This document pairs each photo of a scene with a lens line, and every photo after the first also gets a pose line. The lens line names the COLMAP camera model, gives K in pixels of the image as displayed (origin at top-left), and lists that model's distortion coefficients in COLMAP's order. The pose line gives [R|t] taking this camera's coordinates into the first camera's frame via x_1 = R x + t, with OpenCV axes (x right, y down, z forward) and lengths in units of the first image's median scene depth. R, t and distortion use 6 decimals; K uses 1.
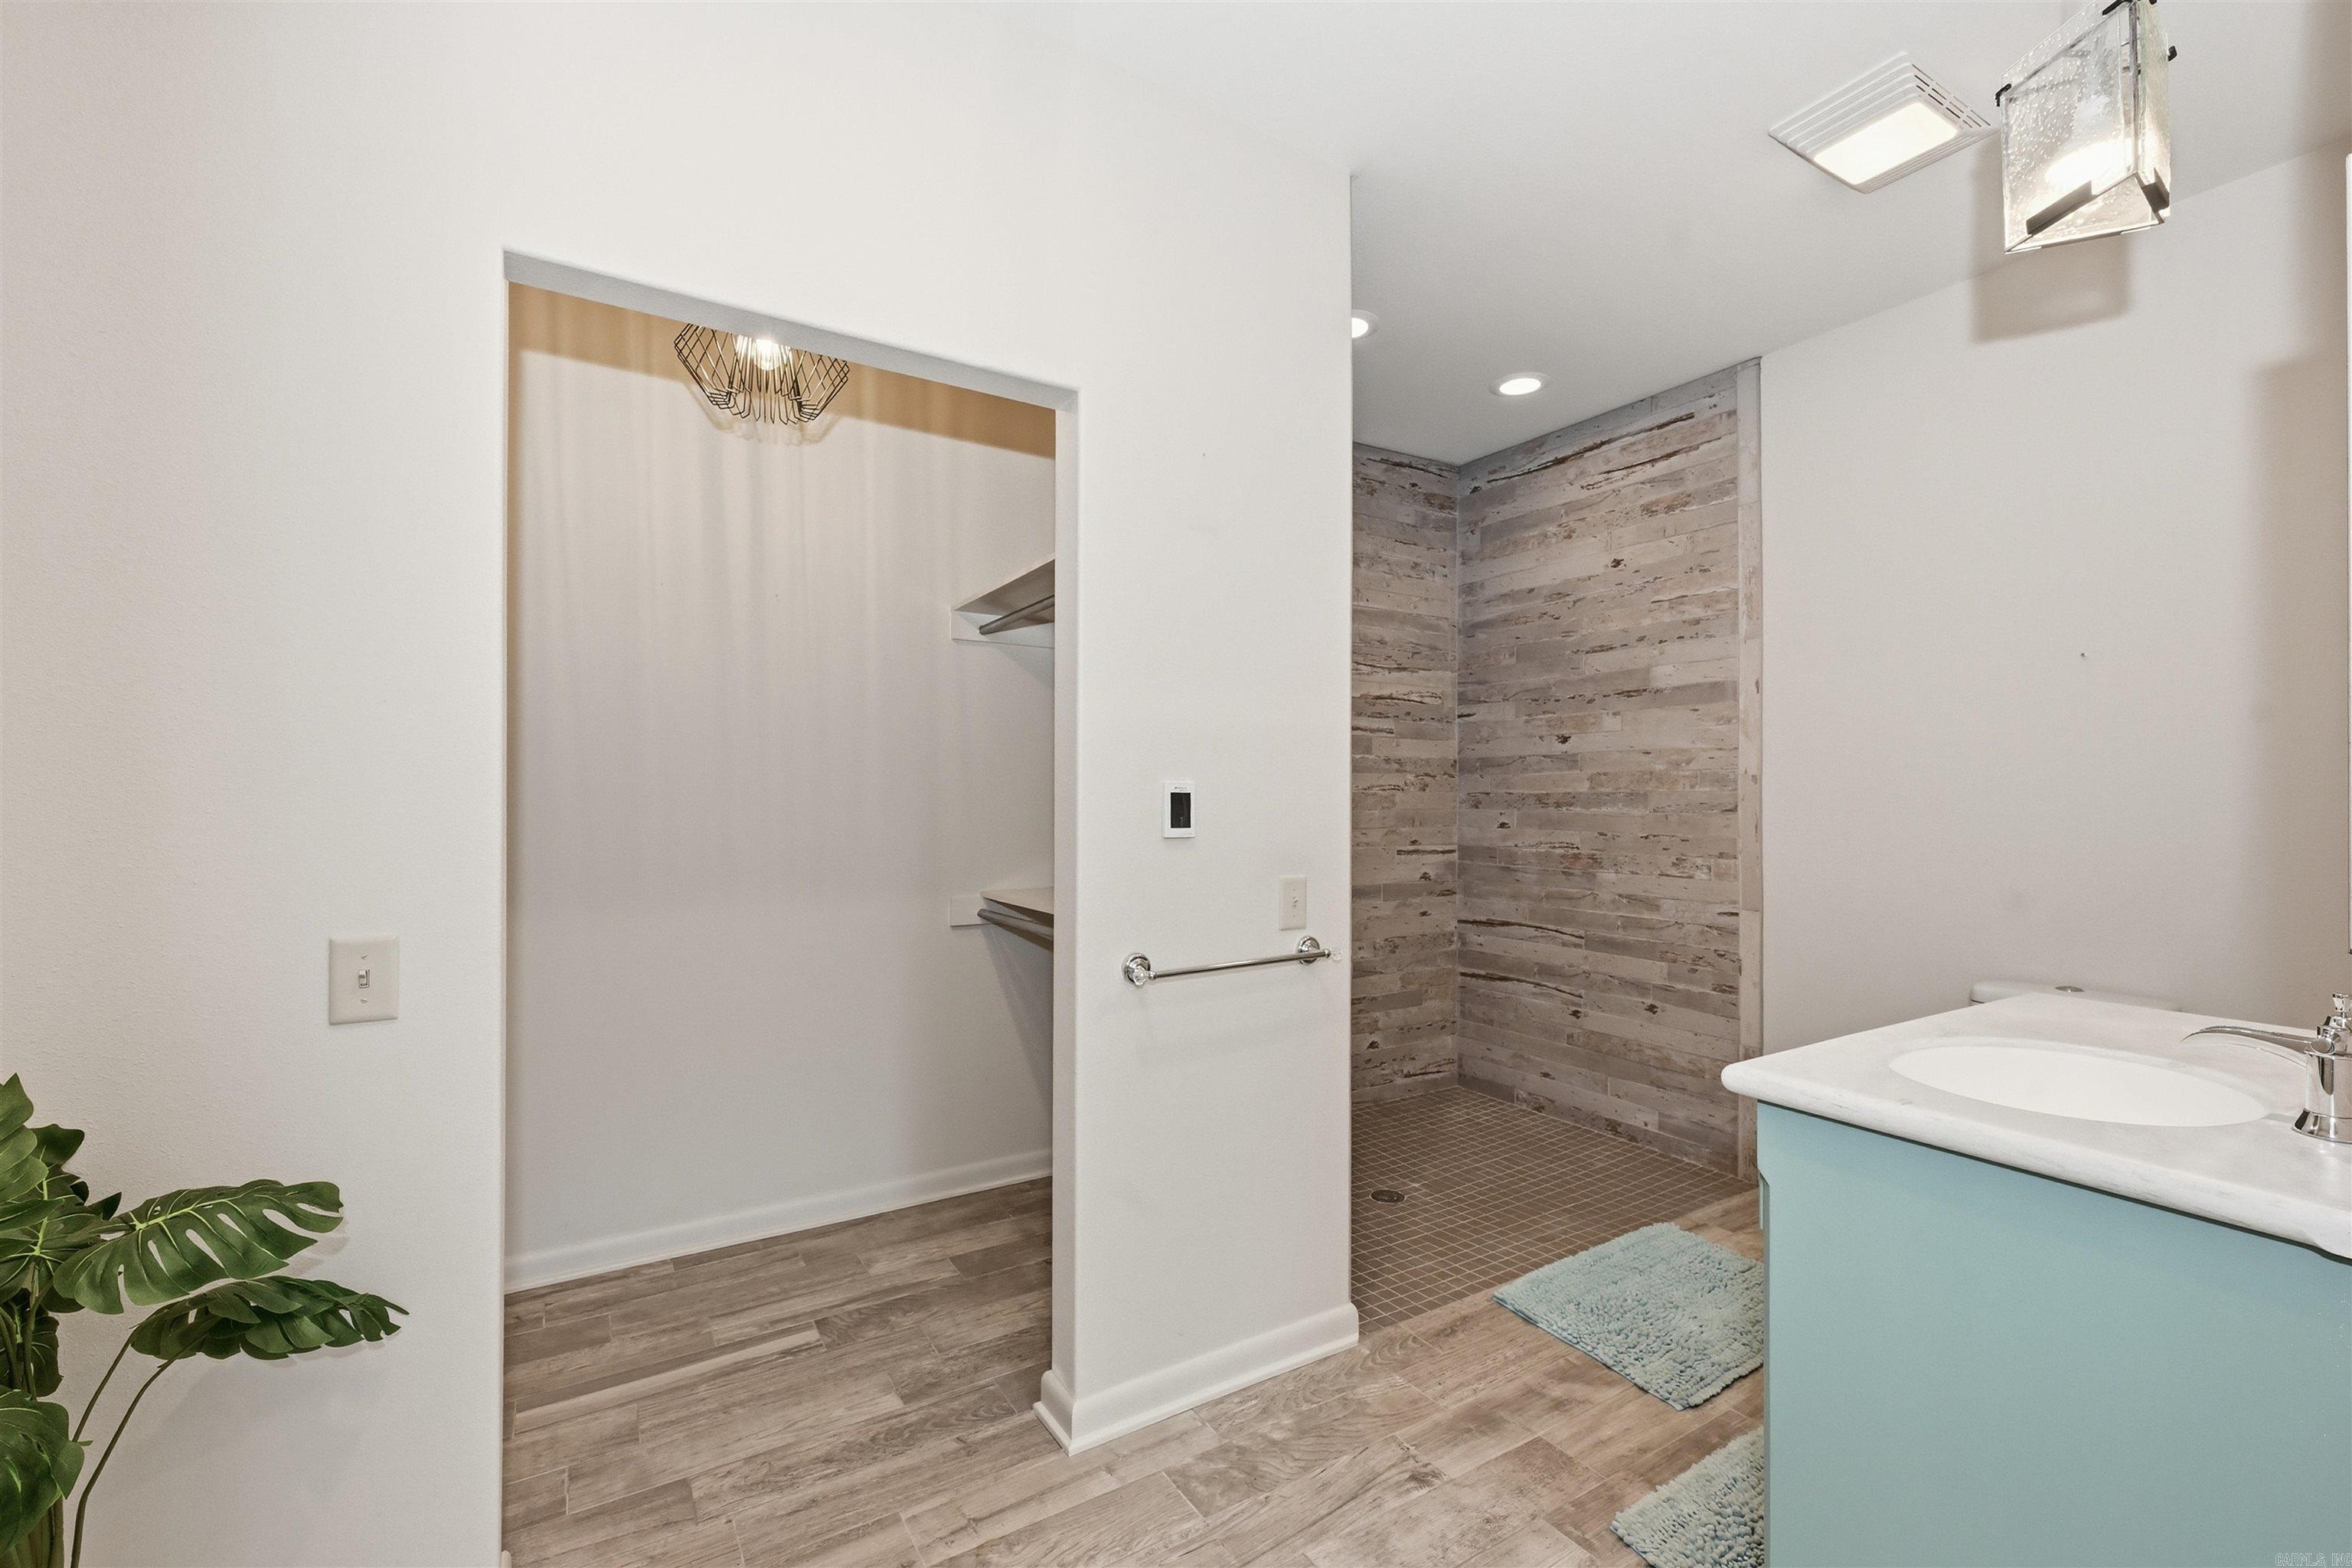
lens RADIAL K [[972.4, 0, 1176.8], [0, 972.4, 763.7], [0, 0, 1]] dist [0.001987, -0.000044]
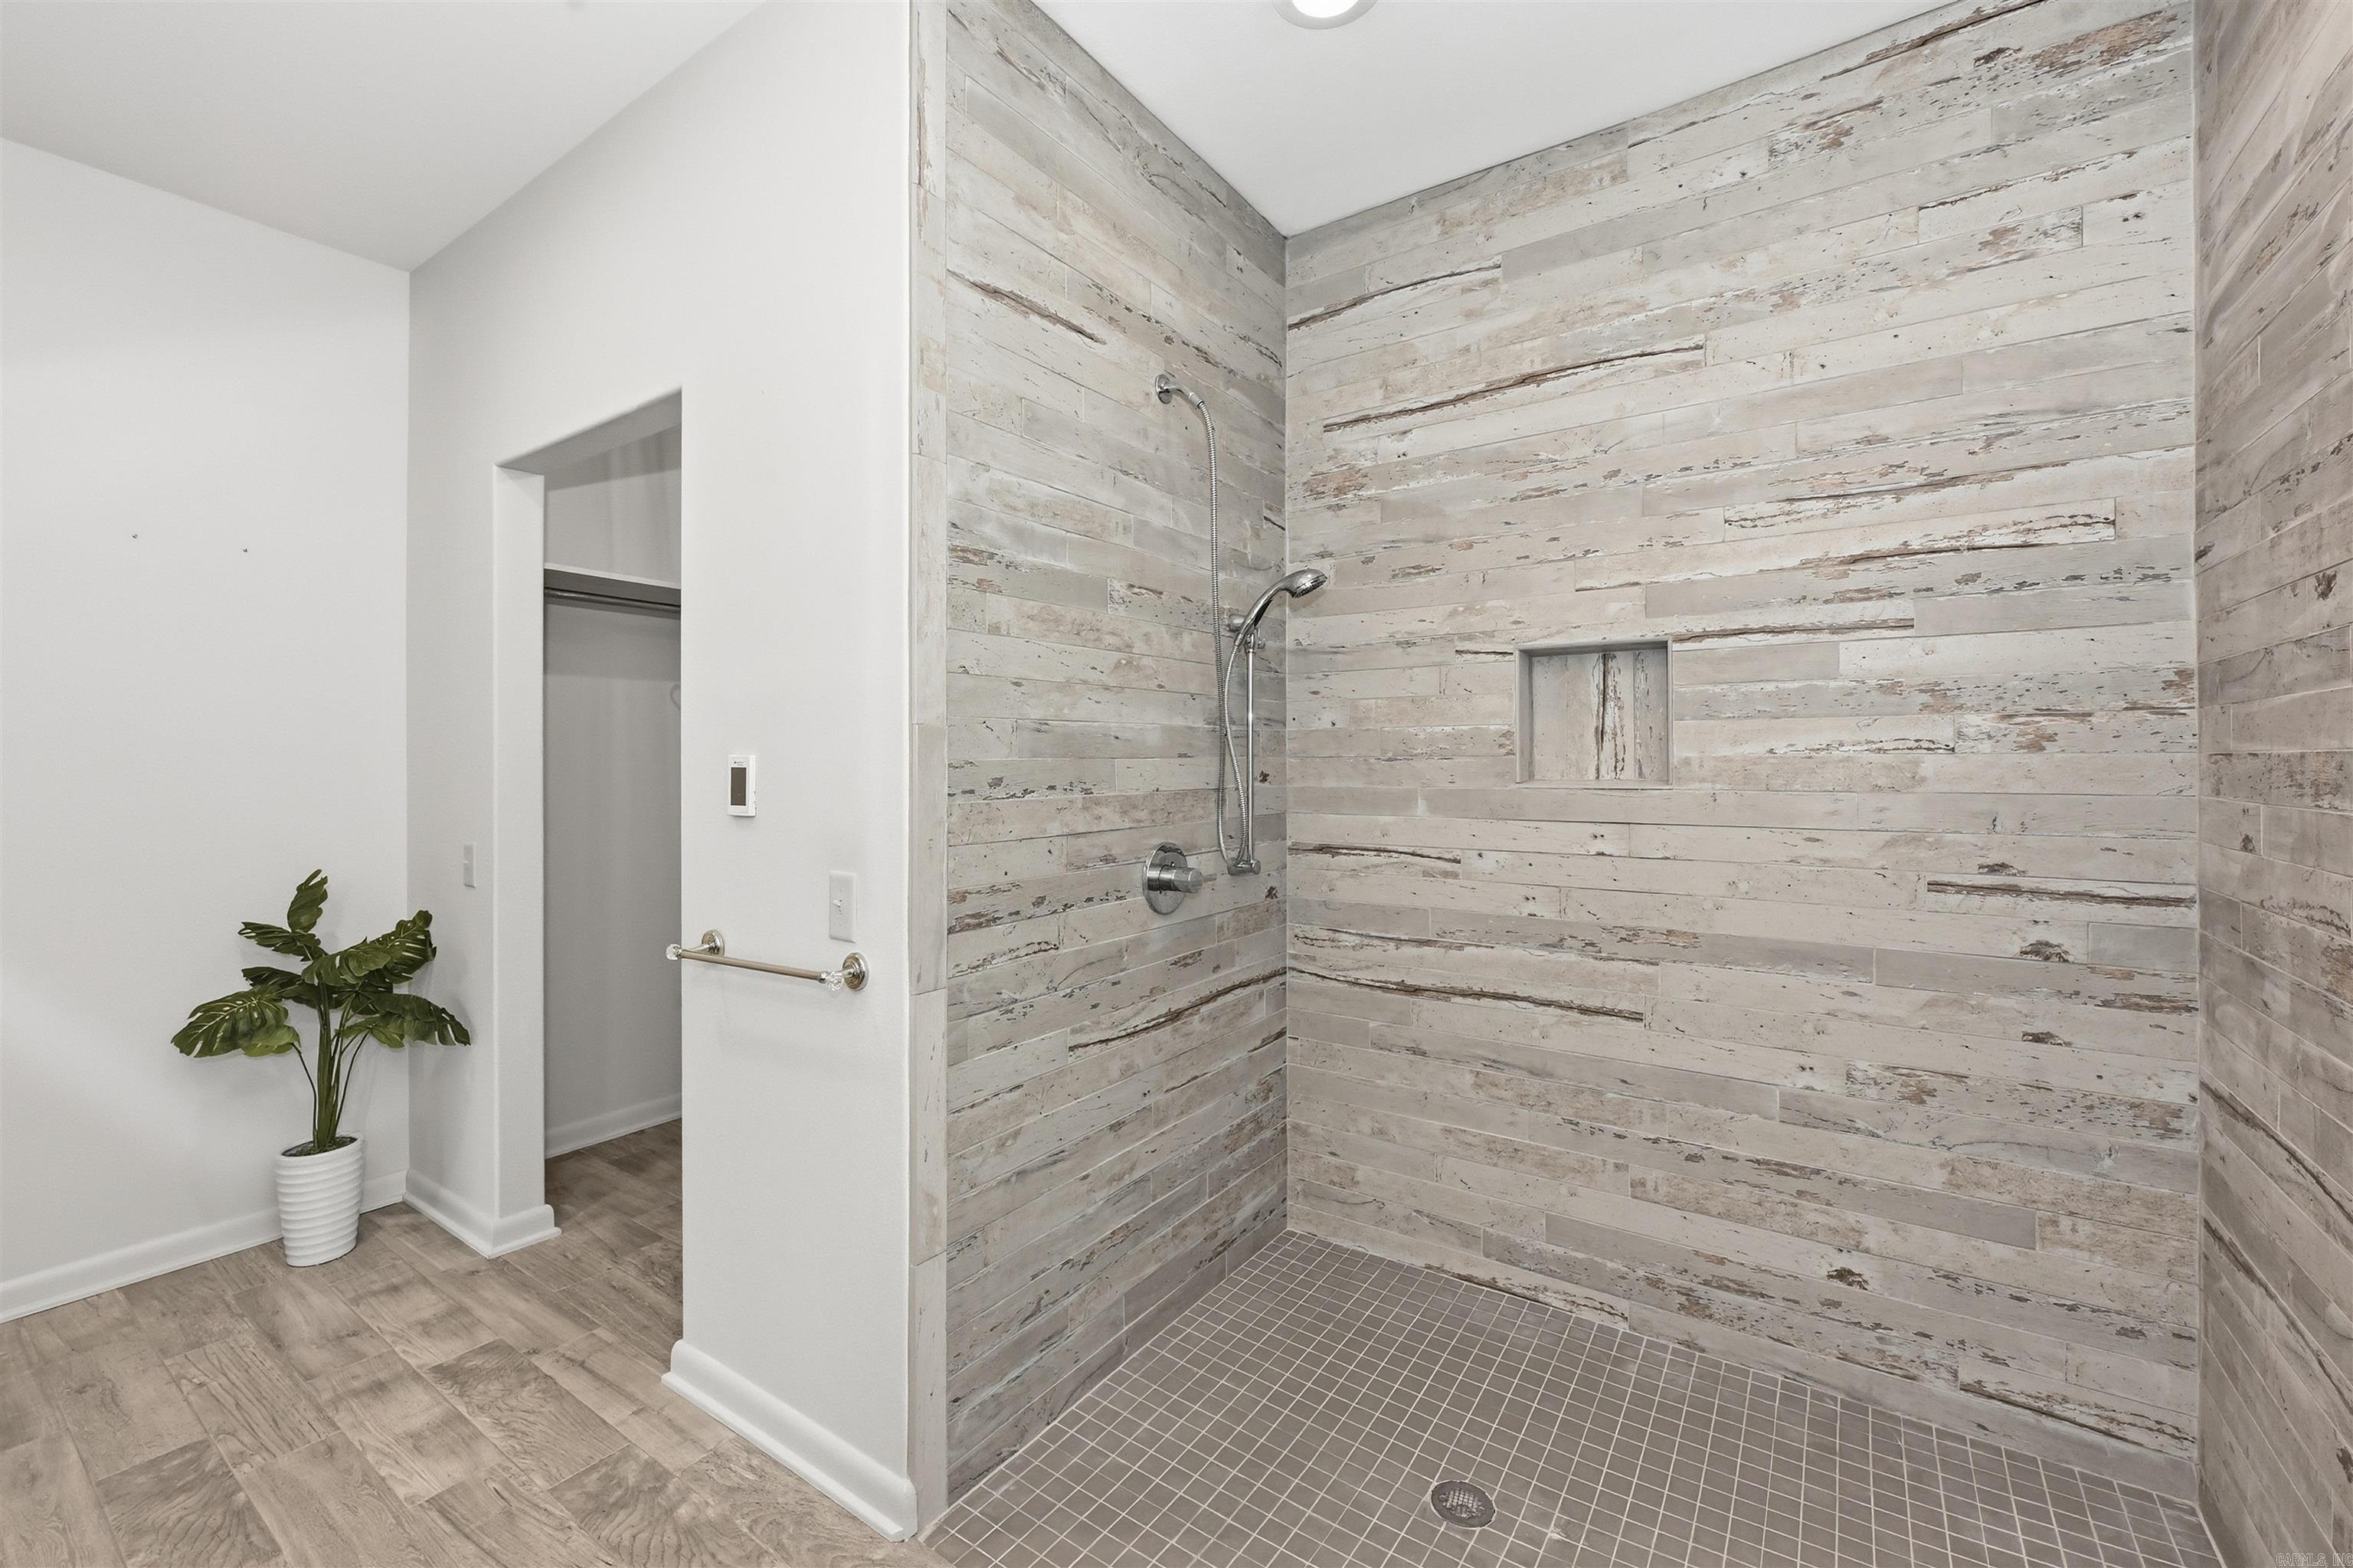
lens RADIAL K [[967.0, 0, 1176.8], [0, 967.0, 736.8], [0, 0, 1]] dist [0.000132, -0.000051]
pose [[0.406218, -0.028583, -0.913329, 0.500428], [0.037311, 0.999196, -0.014676, 0.014326], [0.913014, -0.028115, 0.406958, 0.492288]]
